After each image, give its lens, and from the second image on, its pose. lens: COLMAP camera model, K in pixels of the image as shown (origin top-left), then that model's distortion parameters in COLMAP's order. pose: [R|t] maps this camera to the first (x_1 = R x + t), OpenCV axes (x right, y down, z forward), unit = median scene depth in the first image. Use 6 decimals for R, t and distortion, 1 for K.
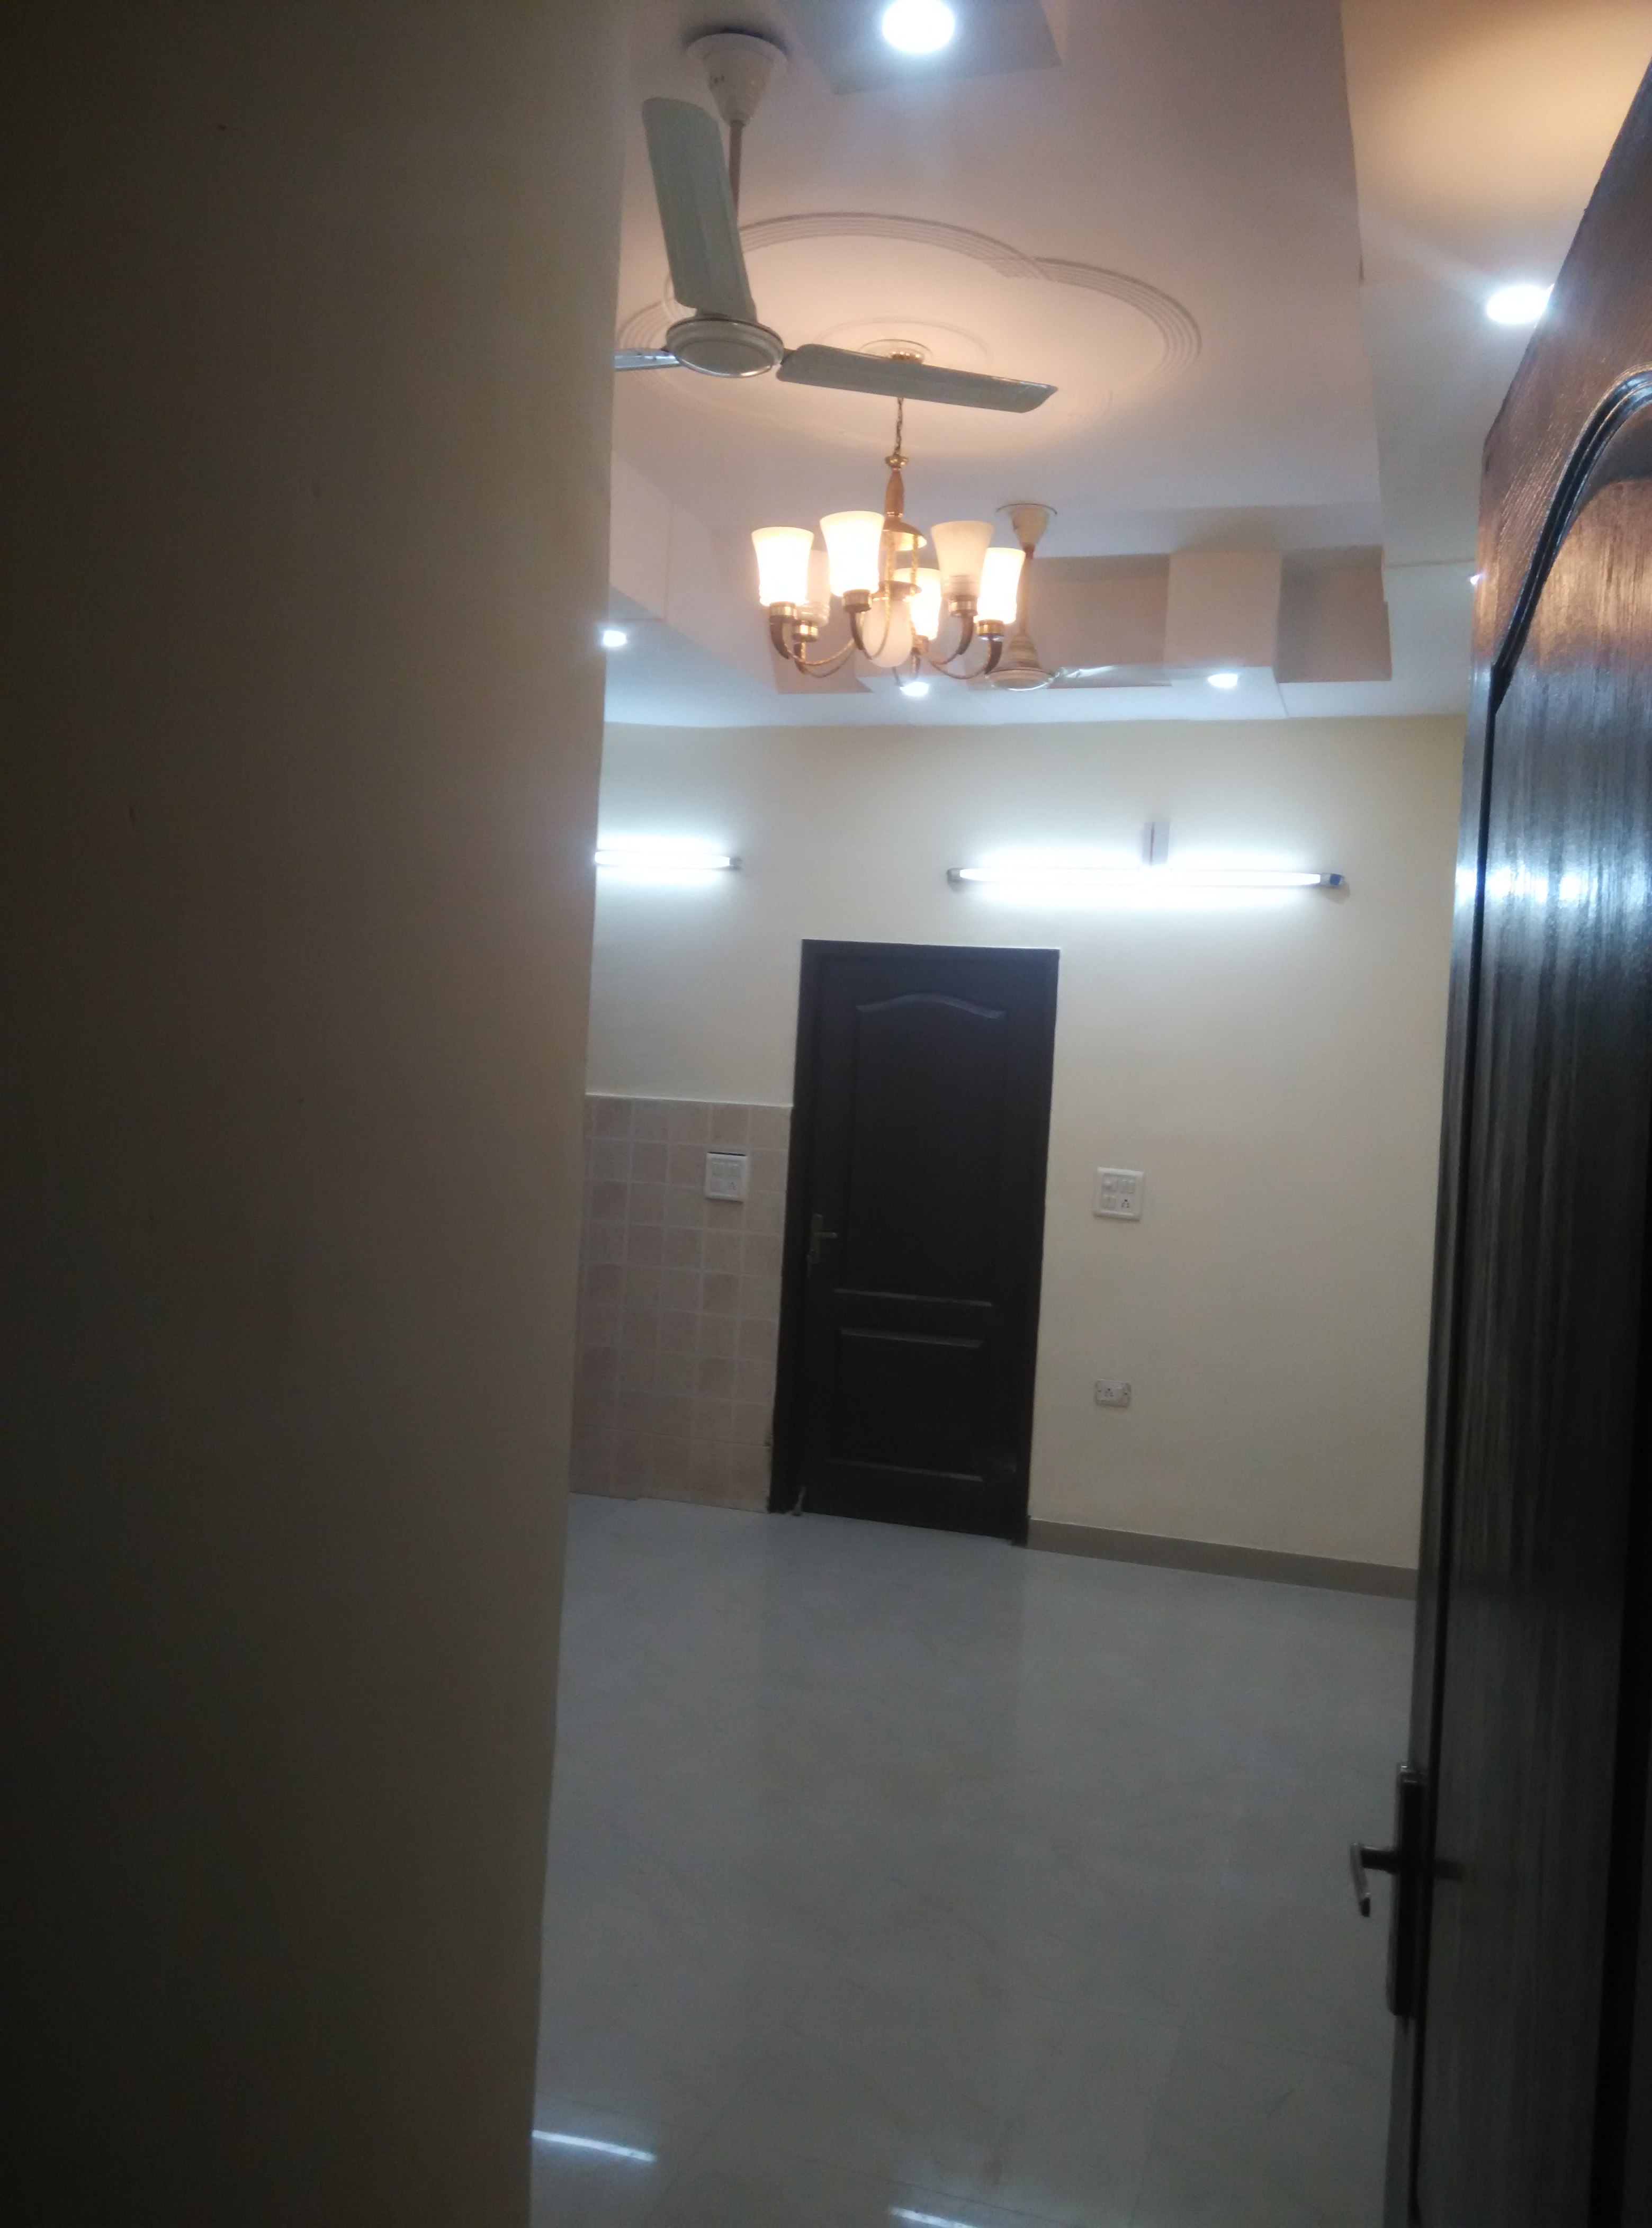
lens RADIAL K [[1819.8, 0, 842.2], [0, 1819.8, 1128.0], [0, 0, 1]] dist [0.093655, -0.165114]
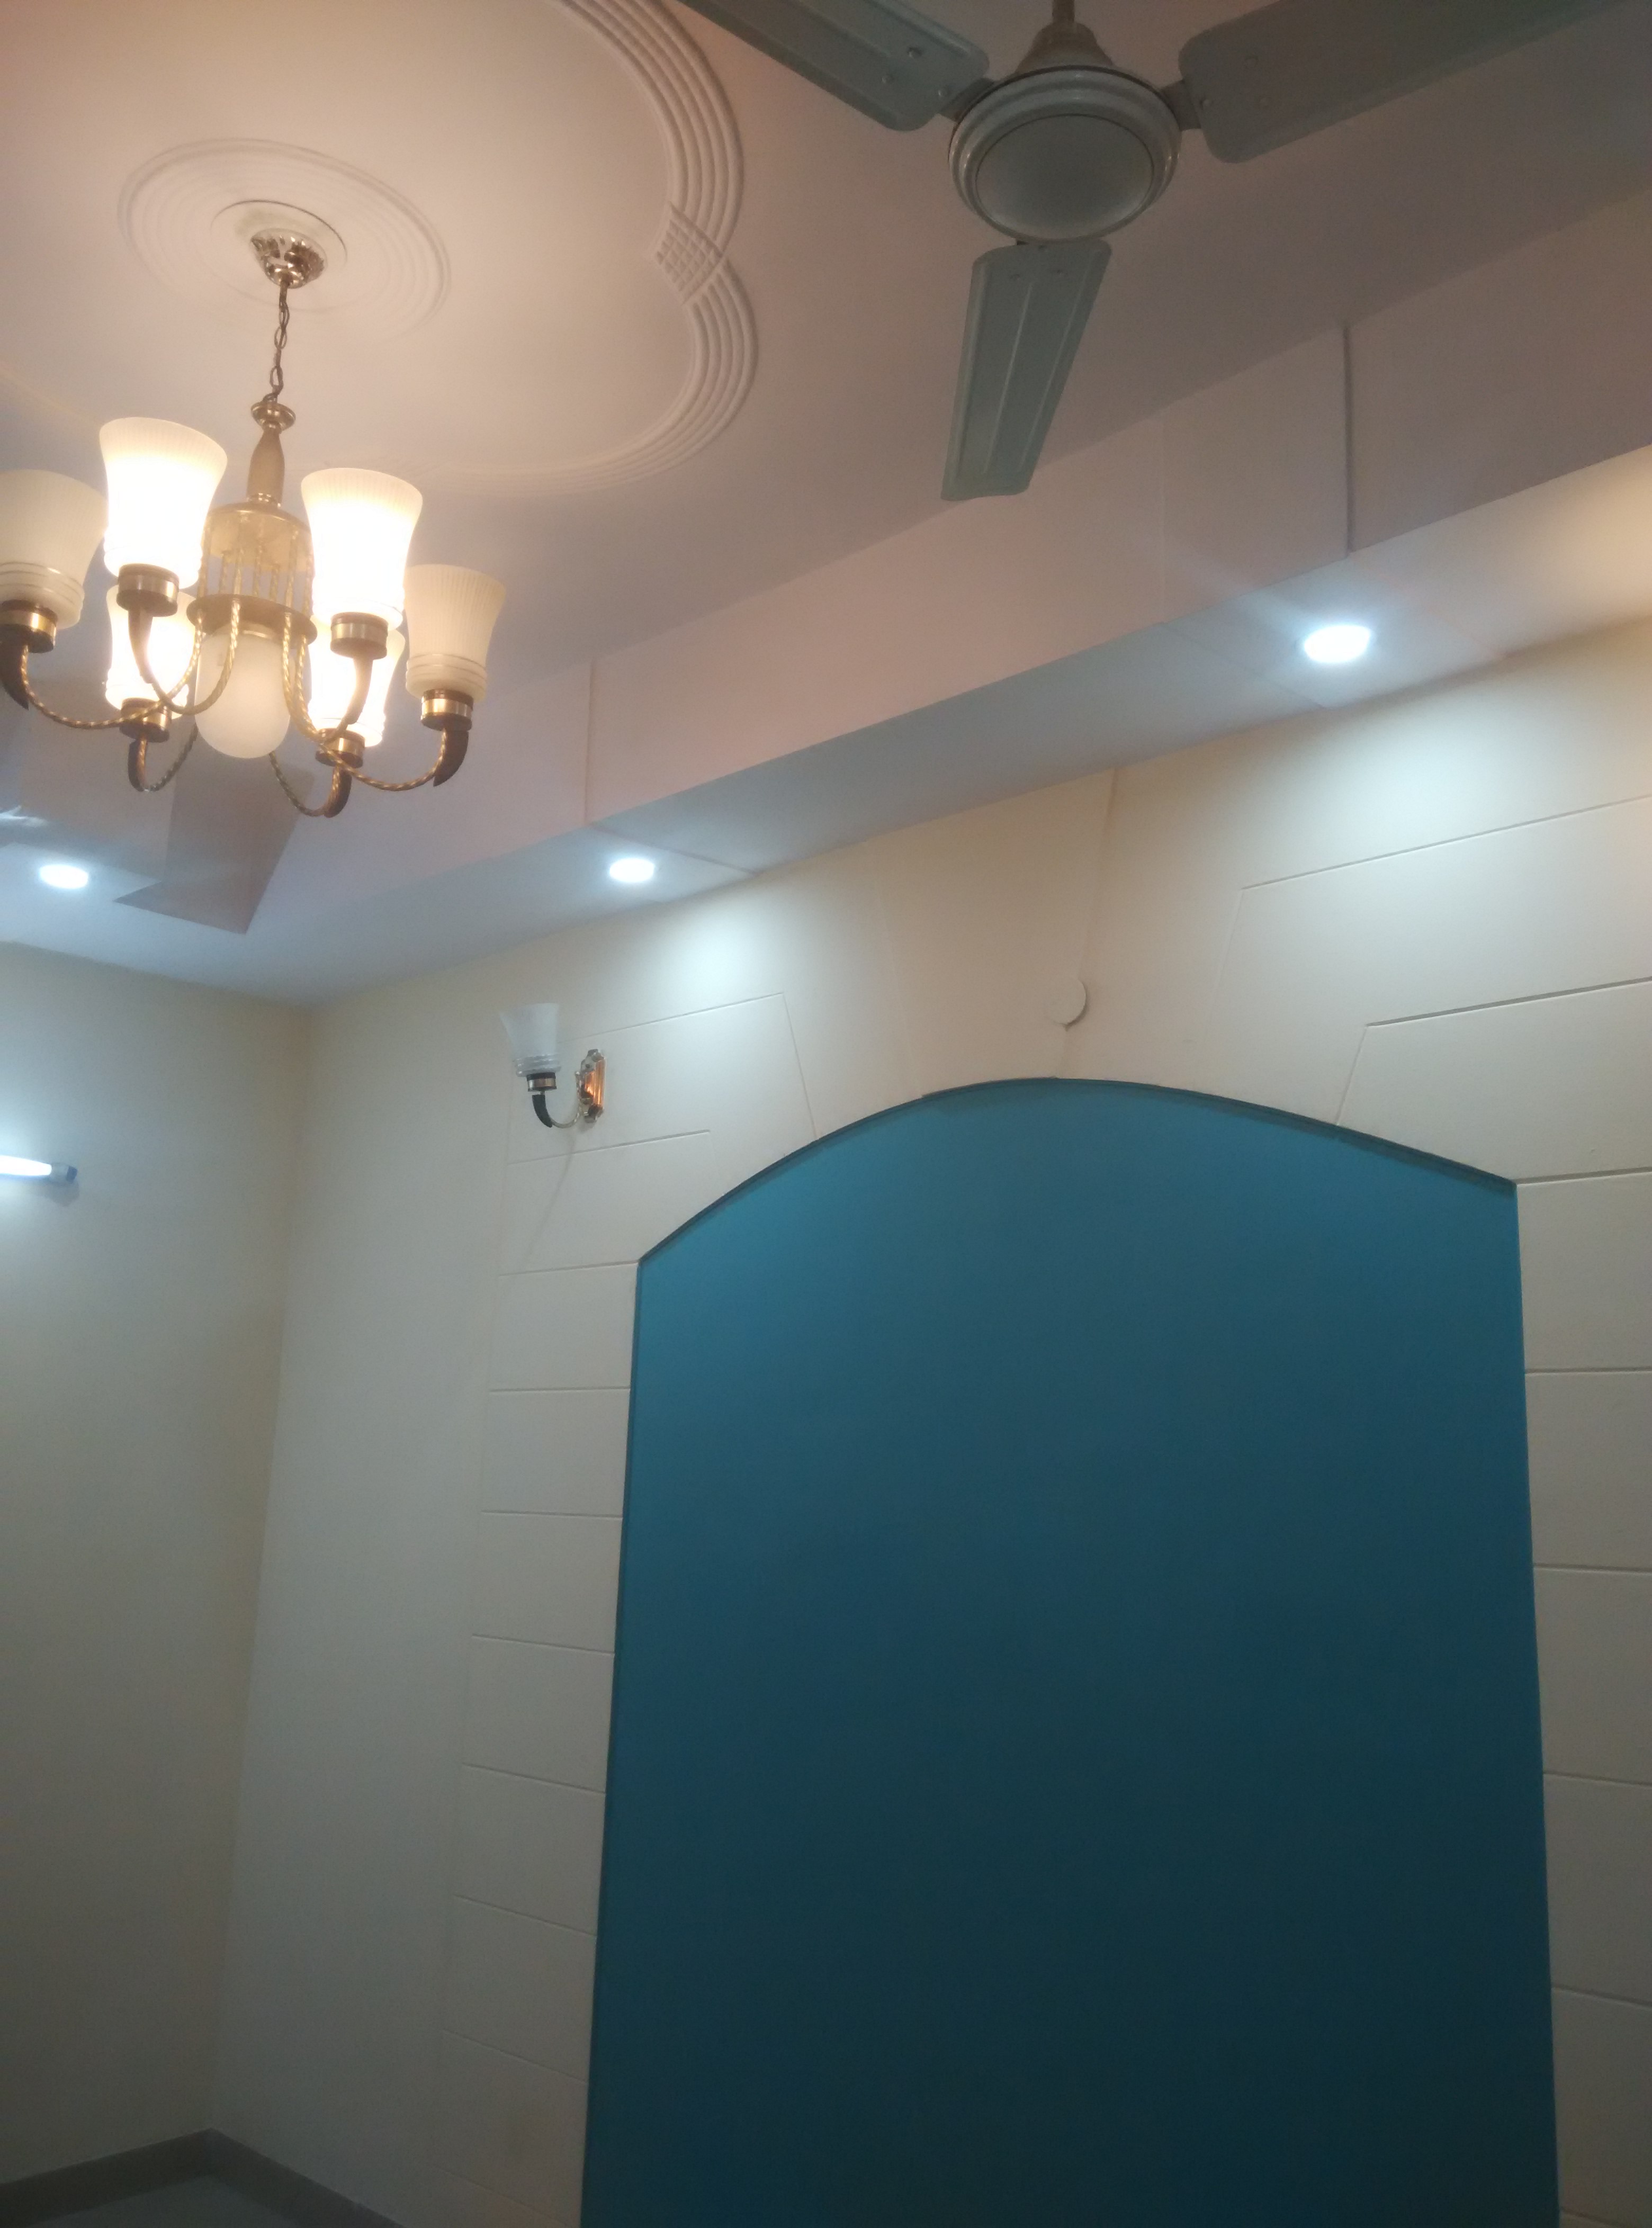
lens RADIAL K [[1819.8, 0, 869.7], [0, 1819.8, 1125.2], [0, 0, 1]] dist [0.093655, -0.165114]
pose [[0.422878, 0.129267, 0.896919, -0.242295], [0.020608, 0.988146, -0.152131, -0.037011], [-0.905952, 0.082816, 0.415202, 0.400651]]
